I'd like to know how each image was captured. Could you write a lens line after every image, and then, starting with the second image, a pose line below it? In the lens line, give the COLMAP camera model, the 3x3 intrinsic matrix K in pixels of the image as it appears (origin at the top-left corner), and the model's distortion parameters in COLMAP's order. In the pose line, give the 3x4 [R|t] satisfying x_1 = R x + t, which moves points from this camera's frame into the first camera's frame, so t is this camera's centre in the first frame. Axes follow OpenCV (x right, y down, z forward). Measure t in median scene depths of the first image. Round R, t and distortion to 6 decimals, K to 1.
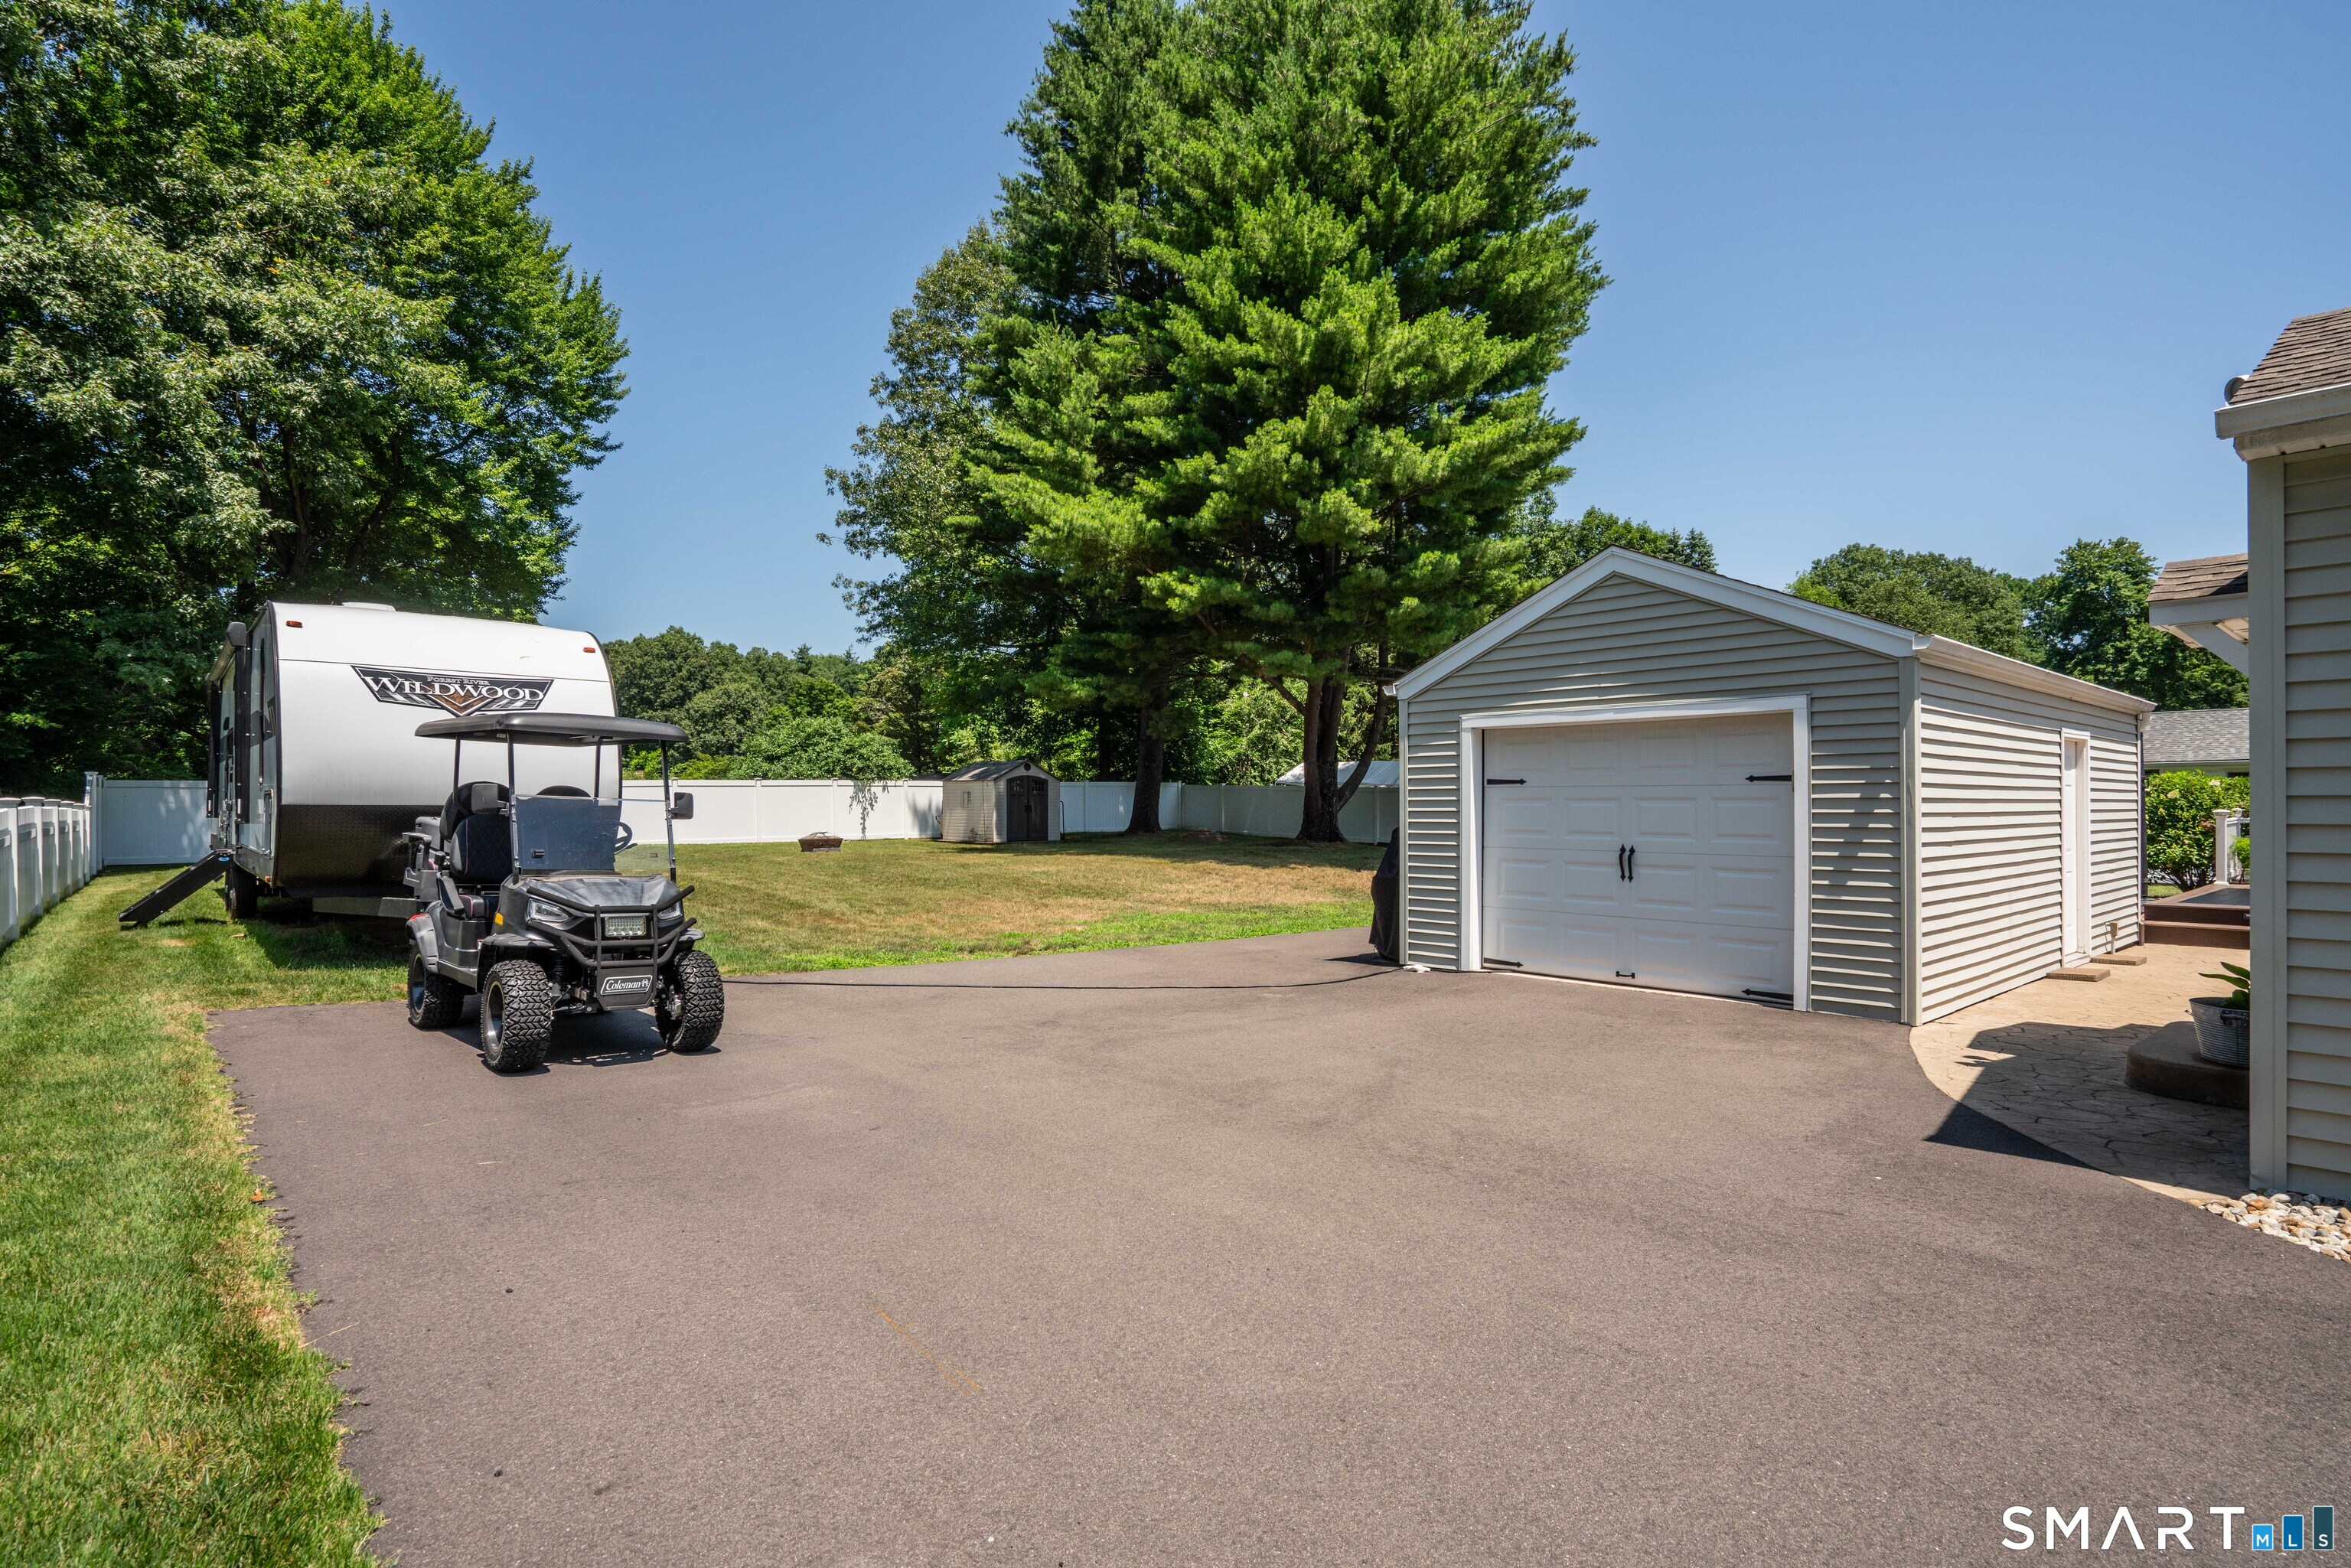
lens RADIAL K [[1177.6, 0, 1175.5], [0, 1177.6, 784.0], [0, 0, 1]] dist [-0.049260, 0.028061]
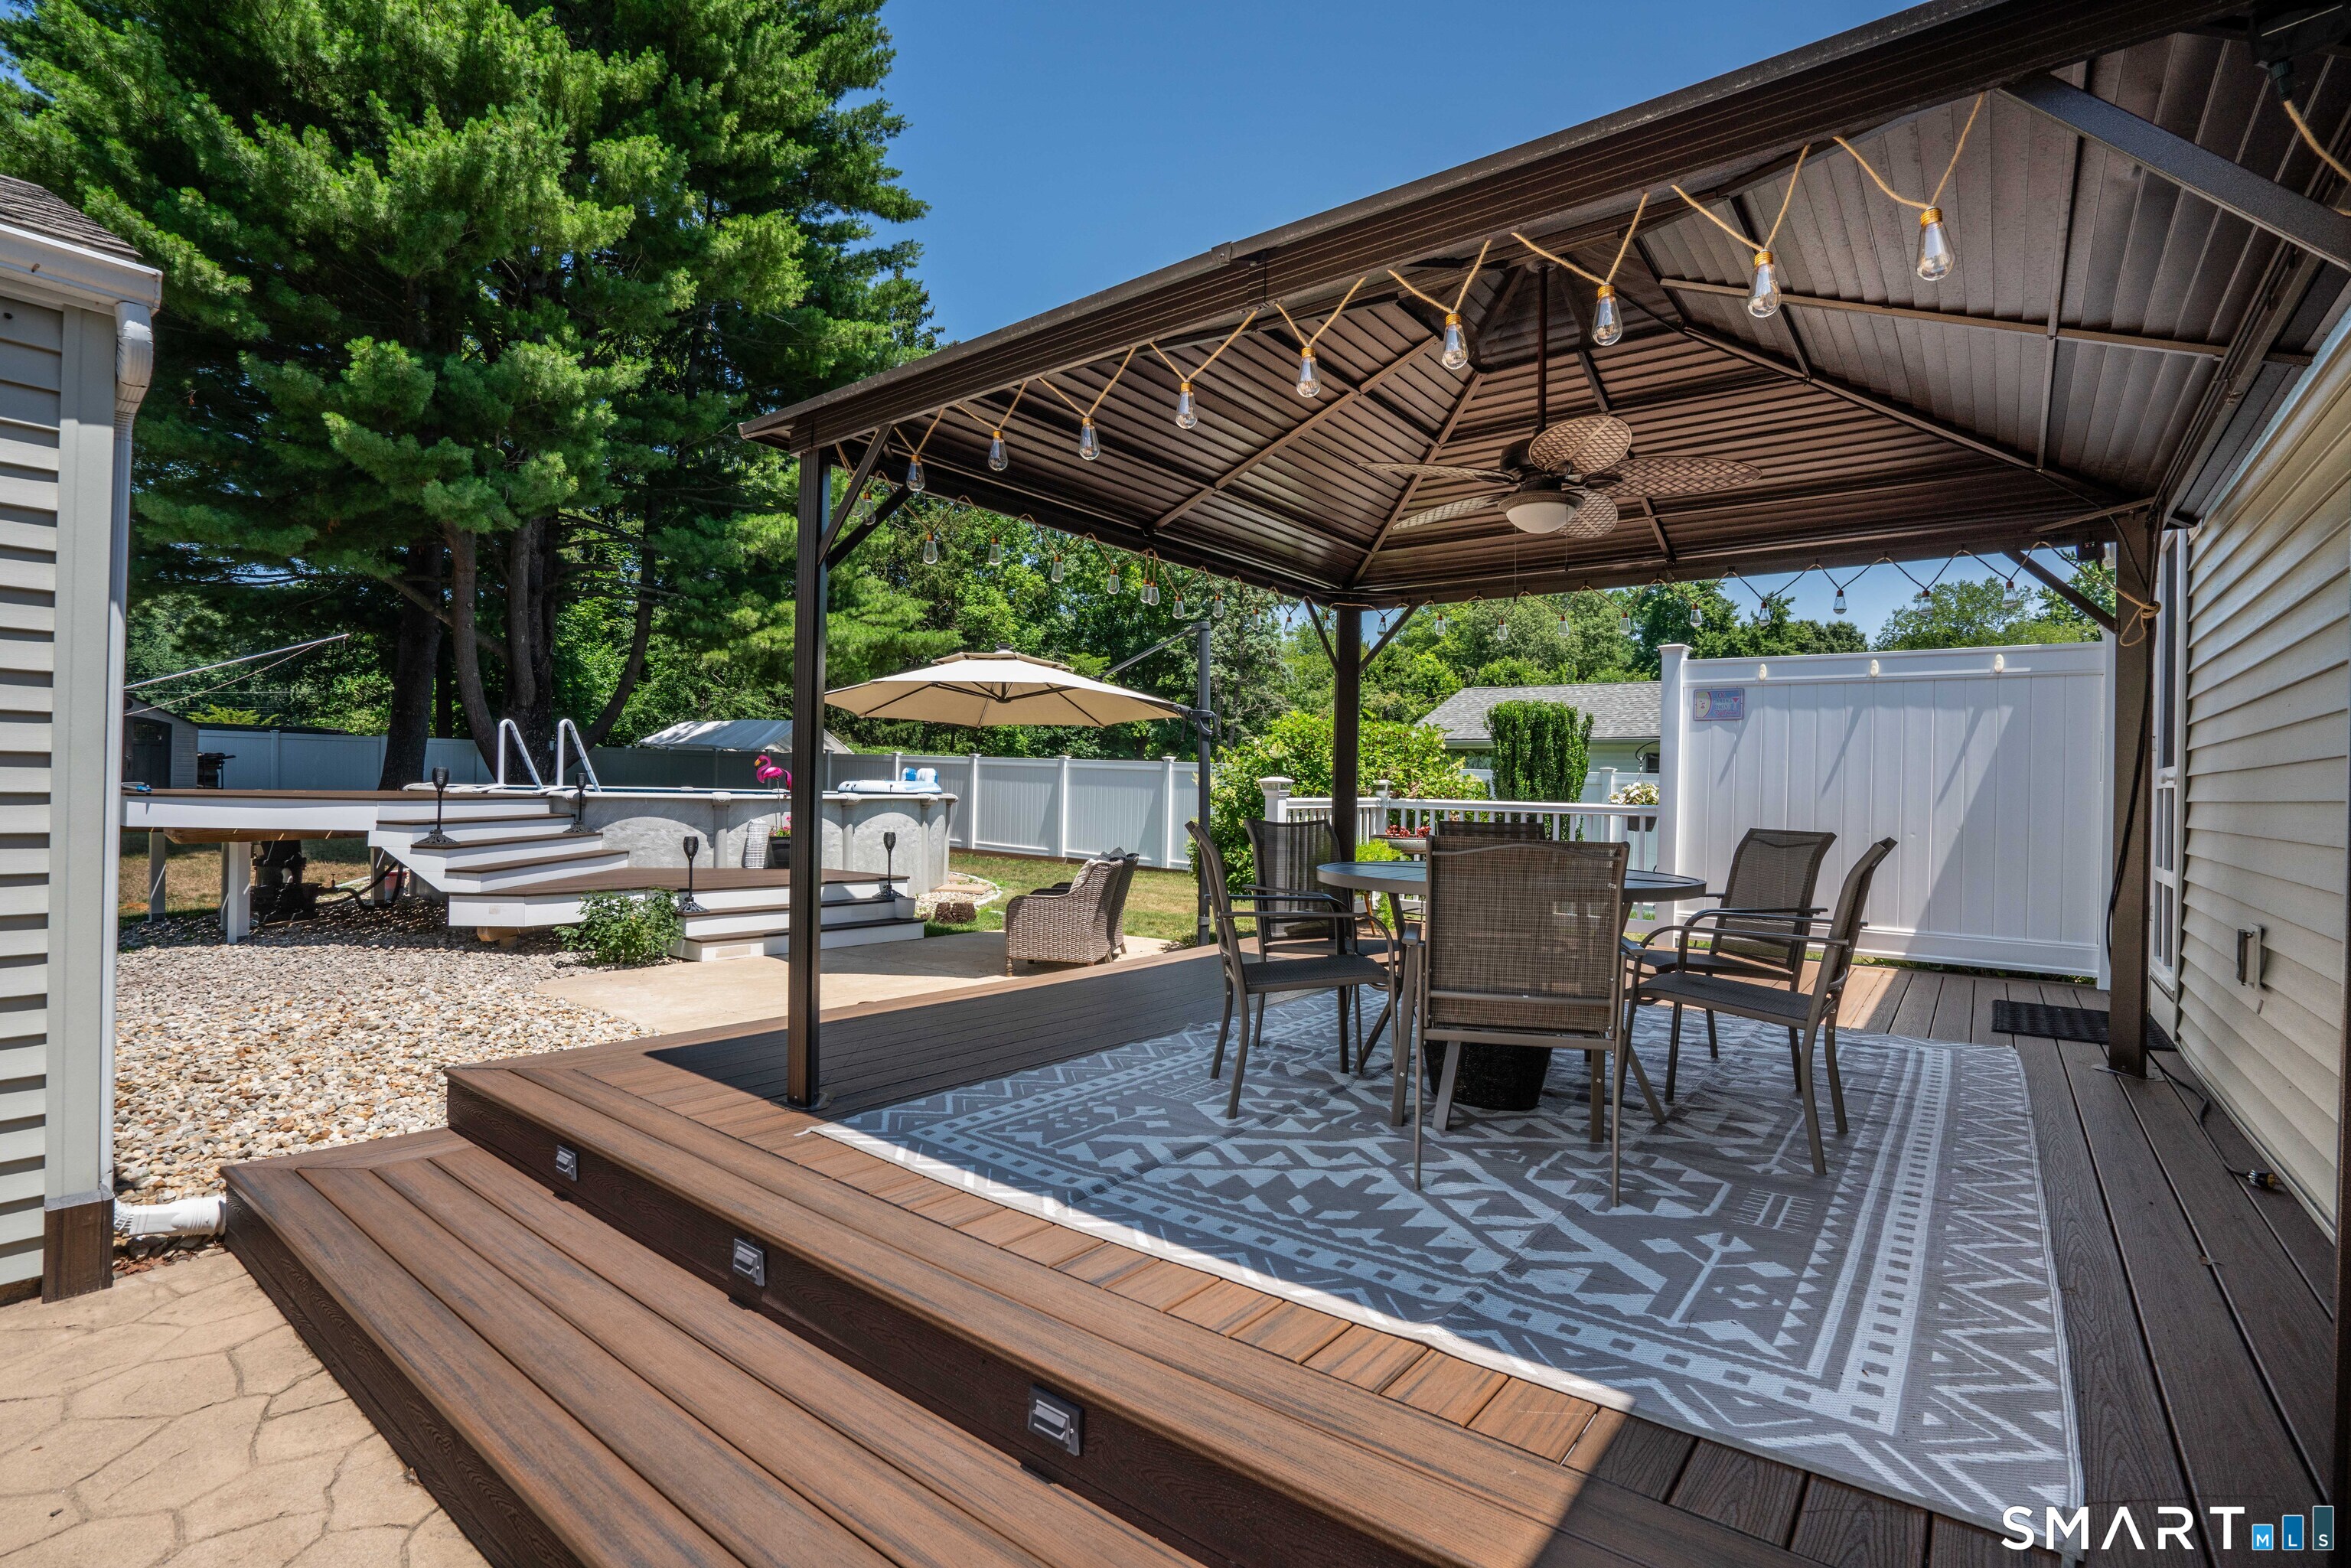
lens RADIAL K [[1091.0, 0, 1175.5], [0, 1091.0, 784.0], [0, 0, 1]] dist [-0.059160, 0.026380]
pose [[0.979407, 0.023936, 0.200473, 1.461587], [-0.026478, 0.999599, 0.010007, 0.043150], [-0.200153, -0.015109, 0.979648, 1.084497]]
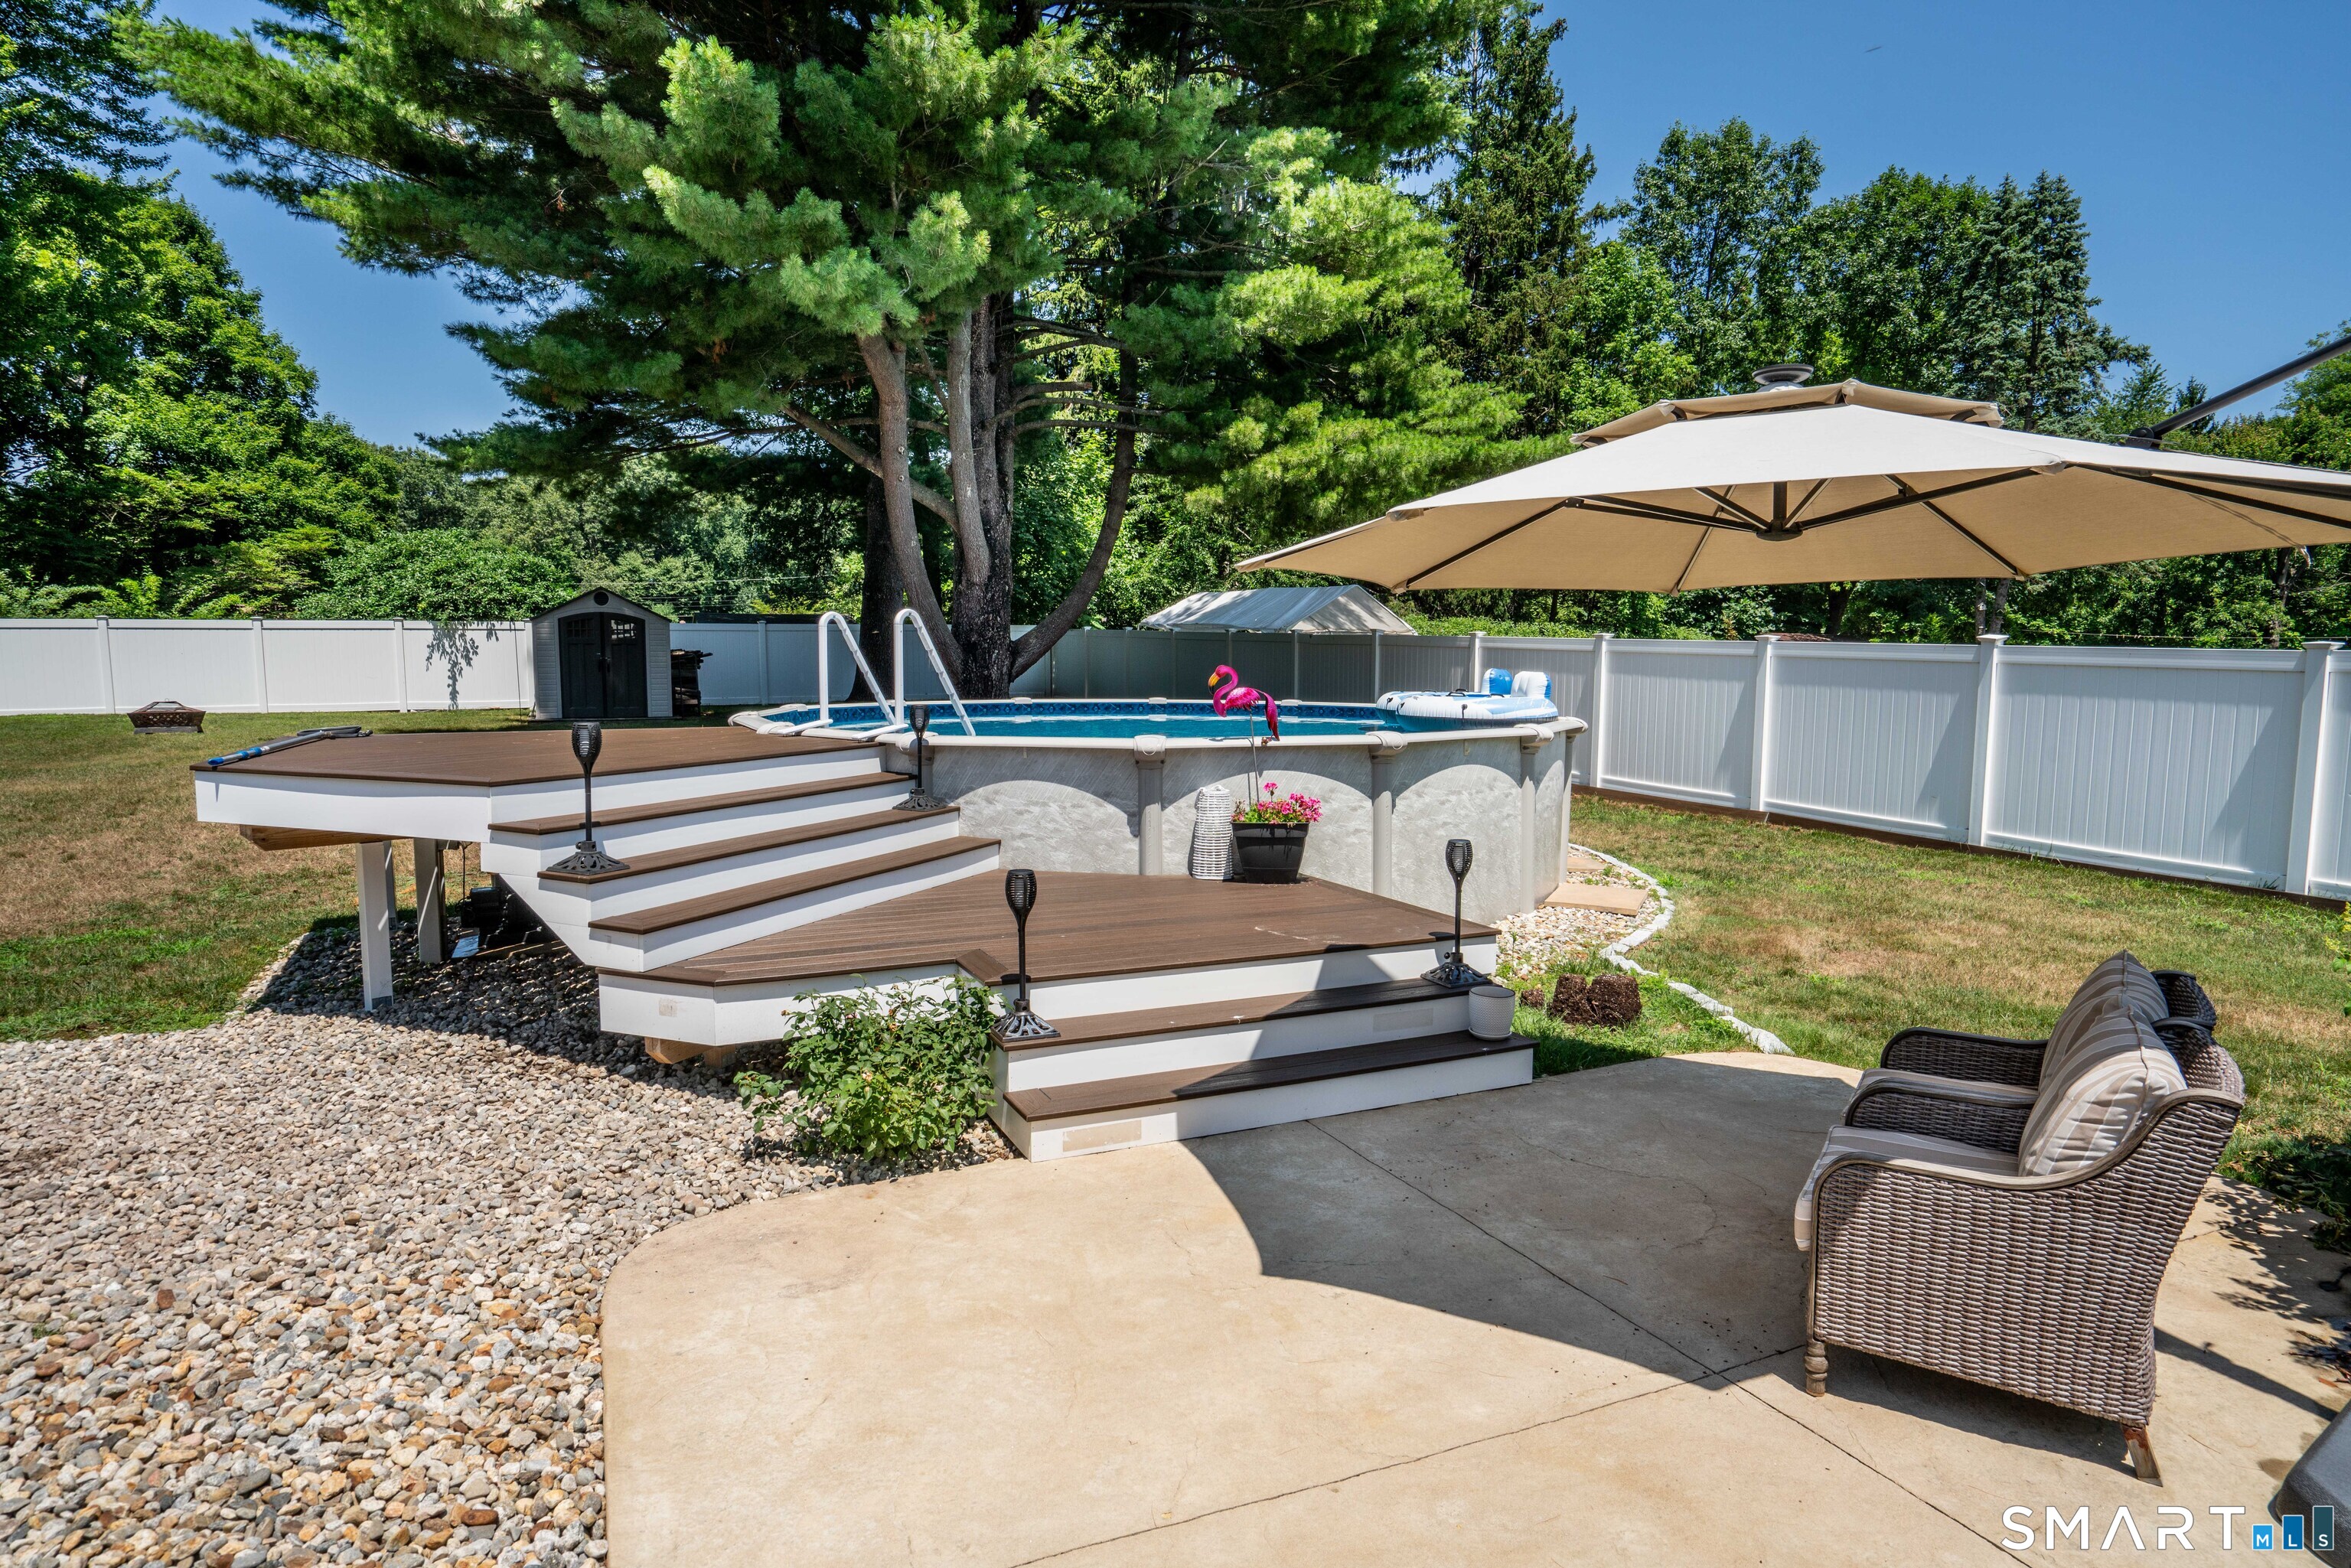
lens RADIAL K [[1337.6, 0, 1175.5], [0, 1337.6, 784.0], [0, 0, 1]] dist [-0.024996, 0.002203]
pose [[0.963752, 0.032832, -0.264772, 1.433355], [-0.003047, 0.993689, 0.112129, 0.013164], [0.266783, -0.107258, 0.957770, 1.654685]]
